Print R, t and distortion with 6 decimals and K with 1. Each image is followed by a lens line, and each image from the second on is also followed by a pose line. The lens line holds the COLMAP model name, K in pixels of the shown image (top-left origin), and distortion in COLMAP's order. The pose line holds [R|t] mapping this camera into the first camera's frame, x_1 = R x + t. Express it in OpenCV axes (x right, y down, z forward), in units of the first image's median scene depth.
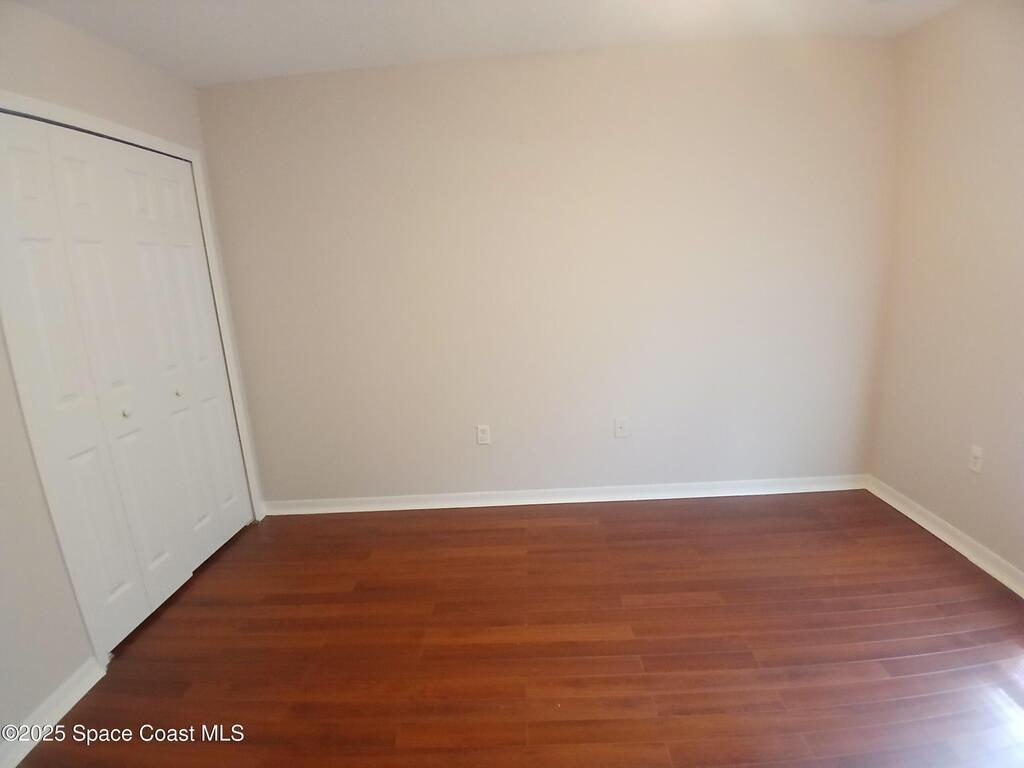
lens RADIAL K [[503.6, 0, 507.9], [0, 503.6, 396.8], [0, 0, 1]] dist [-0.039191, -0.000729]
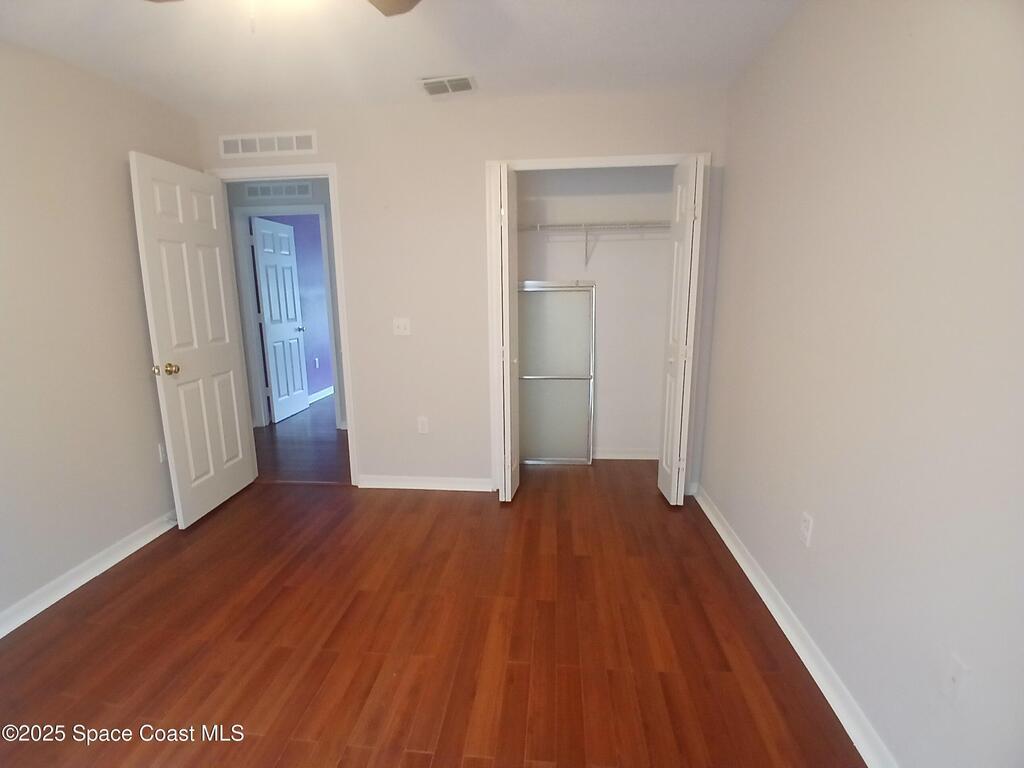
lens RADIAL K [[504.6, 0, 499.9], [0, 504.6, 383.8], [0, 0, 1]] dist [-0.045192, -0.001479]
pose [[-0.063621, 0.250085, -0.966132, 0.914570], [-0.215010, 0.941923, 0.257977, -0.304725], [0.974537, 0.224140, -0.006155, 0.995586]]
